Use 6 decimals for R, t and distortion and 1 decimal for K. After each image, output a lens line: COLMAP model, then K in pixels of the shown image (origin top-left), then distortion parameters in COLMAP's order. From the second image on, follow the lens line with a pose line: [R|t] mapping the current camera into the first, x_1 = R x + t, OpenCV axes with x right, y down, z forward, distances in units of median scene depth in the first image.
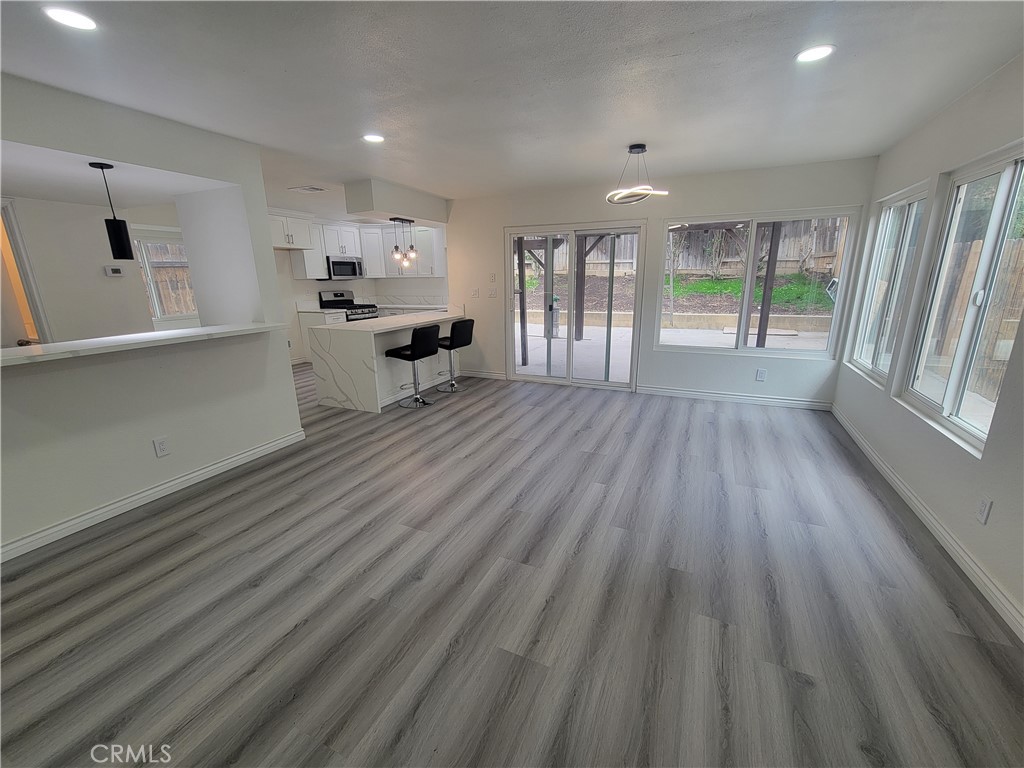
lens RADIAL K [[419.1, 0, 514.4], [0, 419.1, 387.0], [0, 0, 1]] dist [-0.000234, -0.000232]
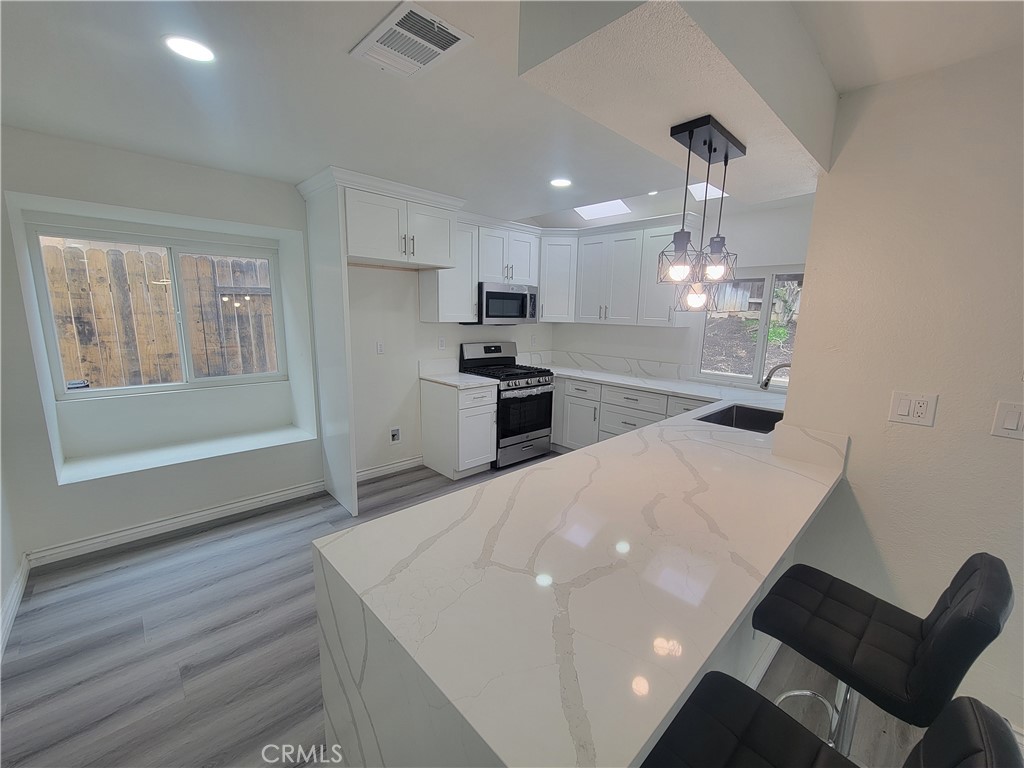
lens RADIAL K [[419.1, 0, 514.4], [0, 419.1, 387.0], [0, 0, 1]] dist [-0.000234, -0.000232]
pose [[0.928881, 0.099982, -0.356628, -0.295240], [-0.128246, 0.990135, -0.056445, -0.229111], [0.347466, 0.098167, 0.932540, 0.783369]]
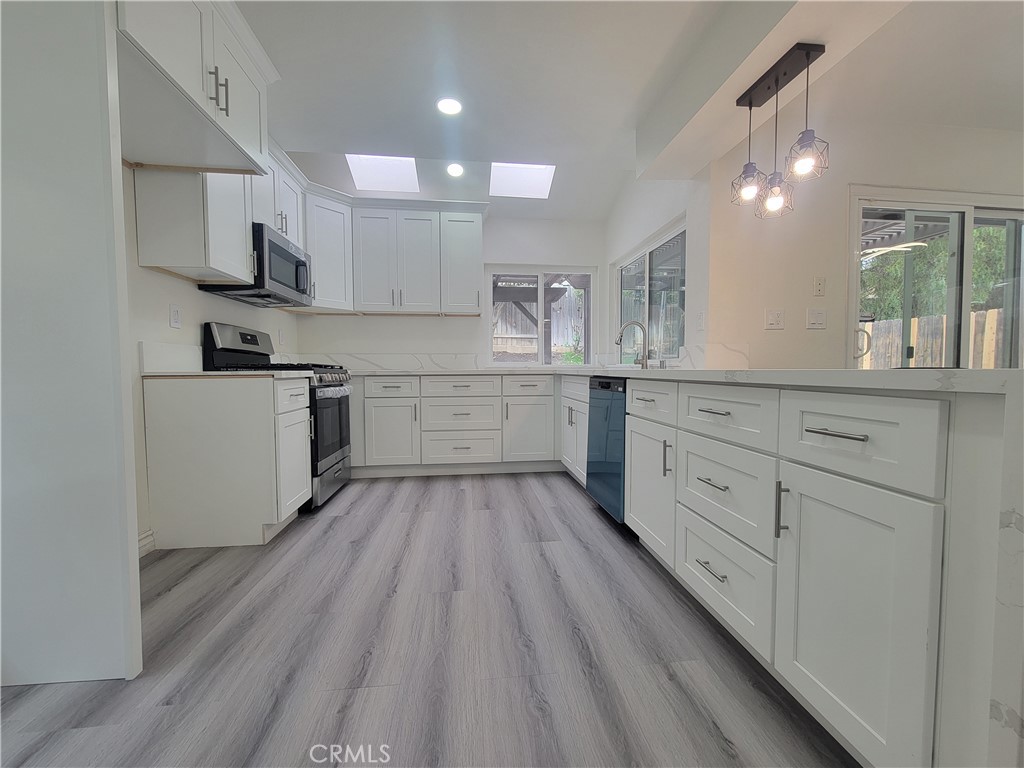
lens RADIAL K [[419.1, 0, 514.4], [0, 419.1, 387.0], [0, 0, 1]] dist [-0.000234, -0.000232]
pose [[0.856032, -0.010847, 0.516809, -0.676590], [0.123817, 0.974978, -0.184625, -0.130858], [-0.501875, 0.222035, 0.835956, 0.955247]]
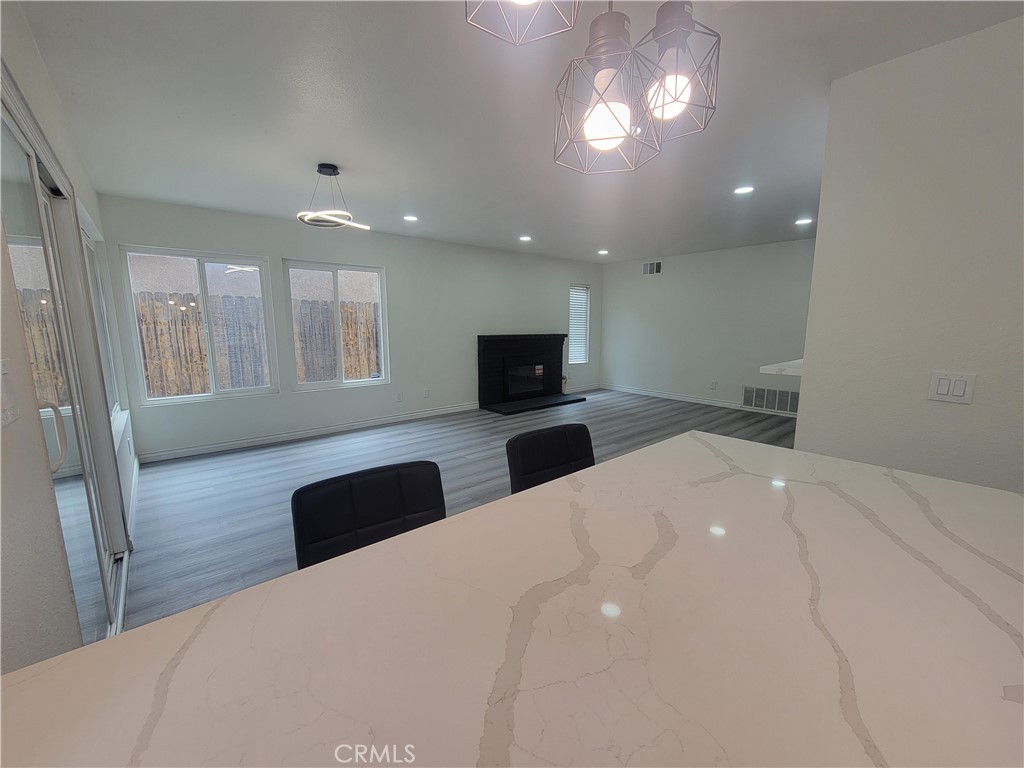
lens RADIAL K [[419.1, 0, 514.4], [0, 419.1, 387.0], [0, 0, 1]] dist [-0.000234, -0.000232]
pose [[-0.907772, -0.050690, 0.416389, -0.320121], [0.121565, 0.918277, 0.376814, -0.309017], [-0.401461, 0.392679, -0.827425, 1.244942]]
